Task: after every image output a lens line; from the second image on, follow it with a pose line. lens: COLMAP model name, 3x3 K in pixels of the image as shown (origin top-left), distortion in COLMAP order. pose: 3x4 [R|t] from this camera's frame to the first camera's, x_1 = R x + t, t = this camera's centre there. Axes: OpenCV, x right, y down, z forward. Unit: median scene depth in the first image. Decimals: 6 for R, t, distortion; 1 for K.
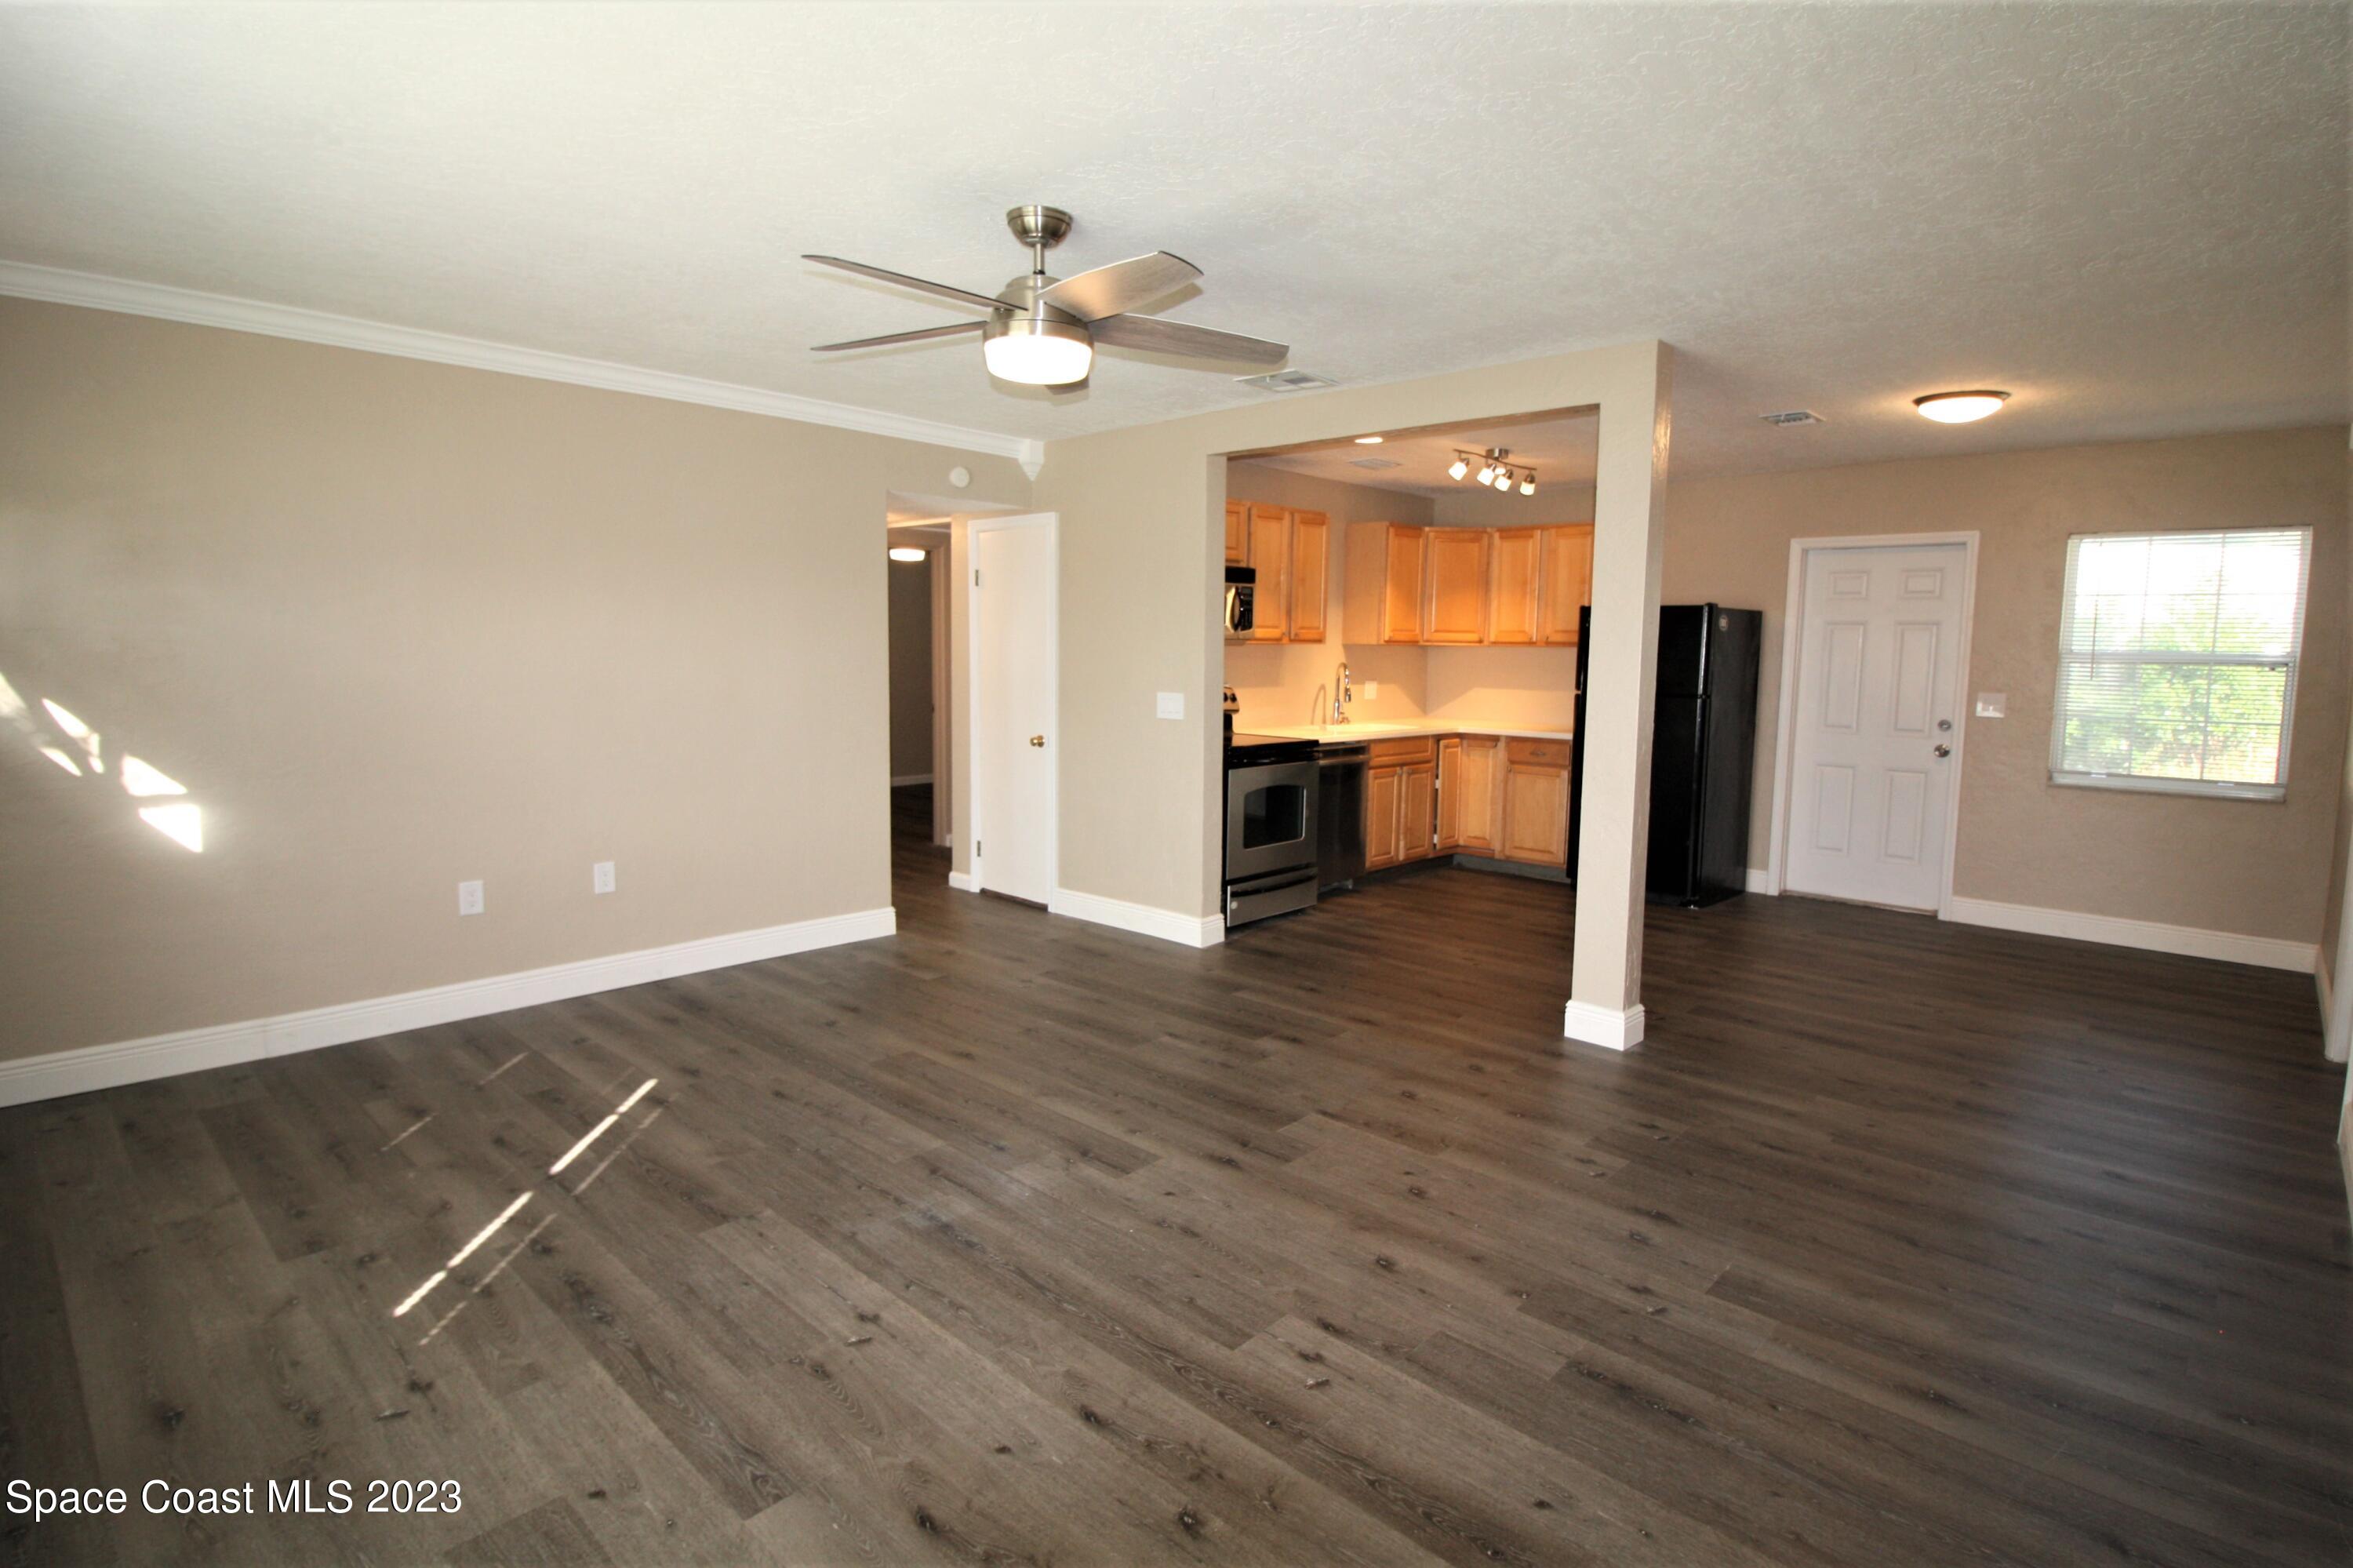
lens RADIAL K [[1193.0, 0, 1177.2], [0, 1193.0, 784.6], [0, 0, 1]] dist [0.001668, 0.000034]
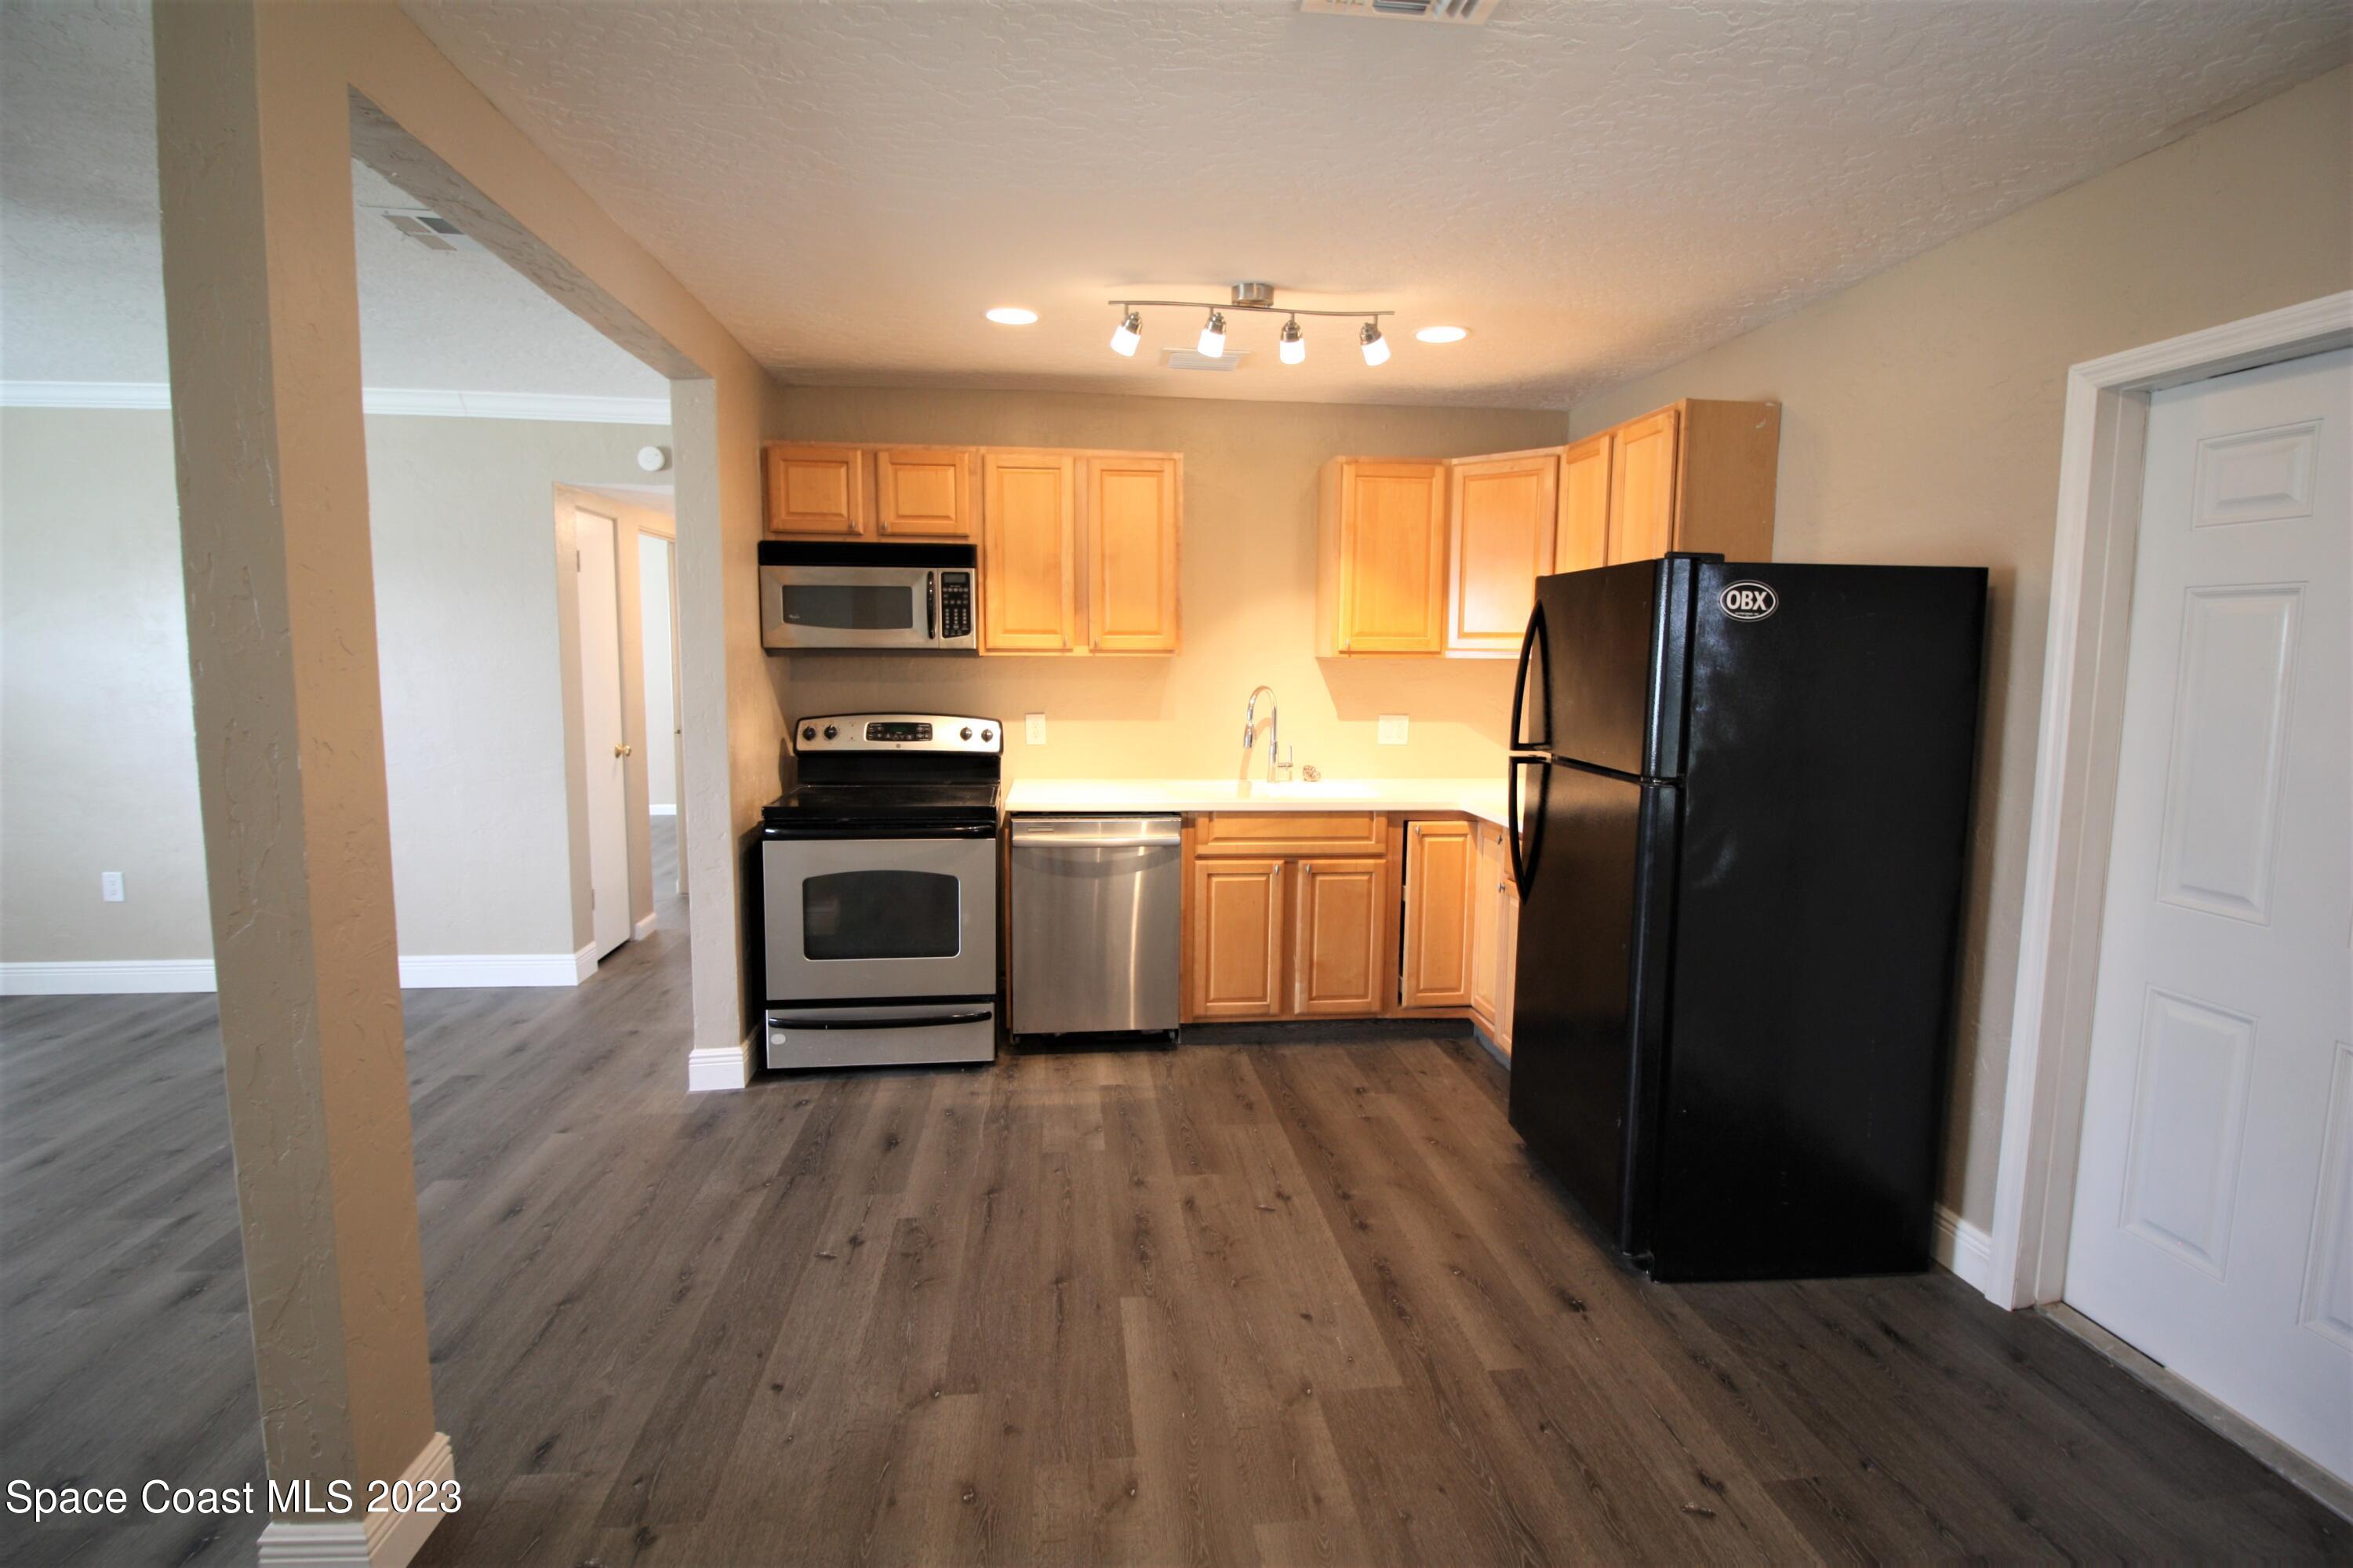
lens RADIAL K [[1090.3, 0, 1173.2], [0, 1090.3, 770.1], [0, 0, 1]] dist [-0.024859, -0.000214]
pose [[0.762399, 0.062068, -0.644123, 0.555543], [-0.076363, 0.997064, 0.005692, -0.066097], [0.642585, 0.044848, 0.764901, 0.609407]]
